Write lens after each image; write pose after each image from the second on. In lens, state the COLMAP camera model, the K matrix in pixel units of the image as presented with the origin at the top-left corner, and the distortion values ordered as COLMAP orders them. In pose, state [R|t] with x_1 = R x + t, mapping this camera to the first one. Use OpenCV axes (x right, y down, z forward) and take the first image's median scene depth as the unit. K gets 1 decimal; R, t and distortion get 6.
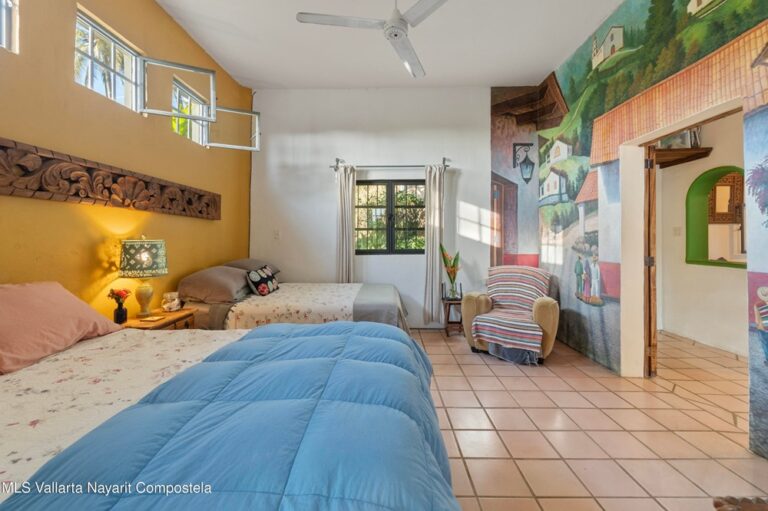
lens RADIAL K [[331.5, 0, 383.3], [0, 331.5, 239.9], [0, 0, 1]] dist [-0.009040, 0.001124]
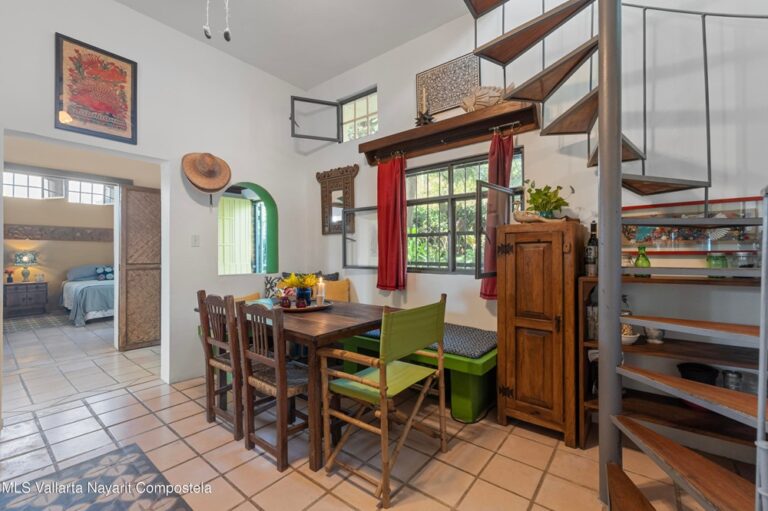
lens RADIAL K [[331.5, 0, 391.7], [0, 331.5, 253.5], [0, 0, 1]] dist [-0.009040, 0.001124]
pose [[0.799840, 0.001352, -0.600212, 2.230714], [-0.001841, 0.999998, -0.000200, 0.006025], [0.600211, 0.001265, 0.799841, 0.490276]]
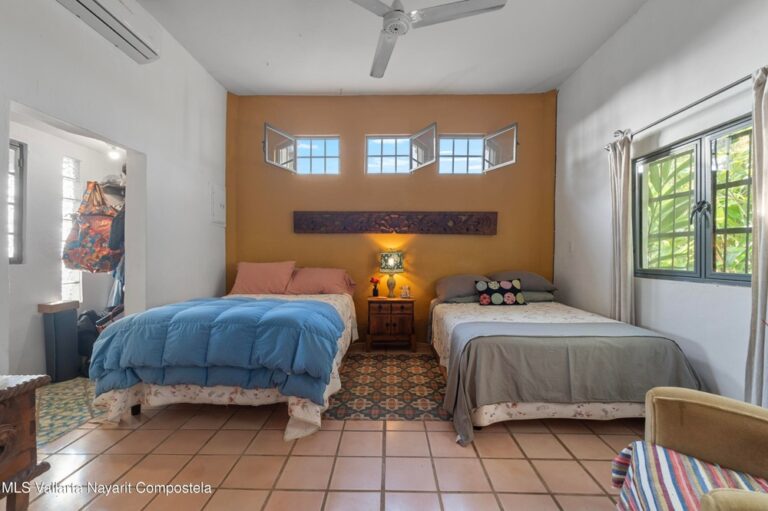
lens RADIAL K [[331.5, 0, 380.4], [0, 331.5, 256.1], [0, 0, 1]] dist [-0.009040, 0.001124]
pose [[-0.004460, 0.008921, -0.999950, 0.706347], [-0.010044, 0.999909, 0.008966, 0.006734], [0.999940, 0.010083, -0.004370, 0.696323]]
